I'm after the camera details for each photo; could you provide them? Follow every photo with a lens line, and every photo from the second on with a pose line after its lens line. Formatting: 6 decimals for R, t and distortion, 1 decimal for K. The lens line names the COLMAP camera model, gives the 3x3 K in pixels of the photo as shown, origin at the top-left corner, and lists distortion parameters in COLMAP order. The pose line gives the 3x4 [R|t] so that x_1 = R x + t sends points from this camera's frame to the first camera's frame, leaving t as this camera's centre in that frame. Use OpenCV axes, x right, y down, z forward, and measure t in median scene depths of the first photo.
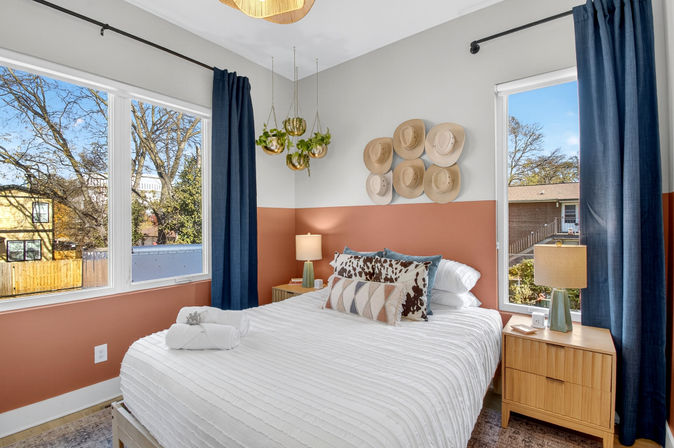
lens RADIAL K [[323.4, 0, 337.0], [0, 323.4, 224.0], [0, 0, 1]] dist [-0.001887, -0.000277]
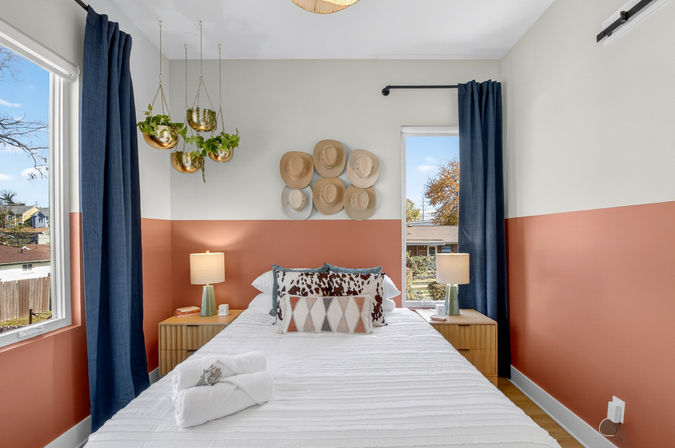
lens RADIAL K [[321.7, 0, 338.6], [0, 321.7, 241.0], [0, 0, 1]] dist [0.001171, -0.000025]
pose [[0.771361, -0.008585, 0.636340, -0.483095], [0.004095, 0.999955, 0.008527, -0.003579], [-0.636384, -0.003972, 0.771362, 0.202676]]
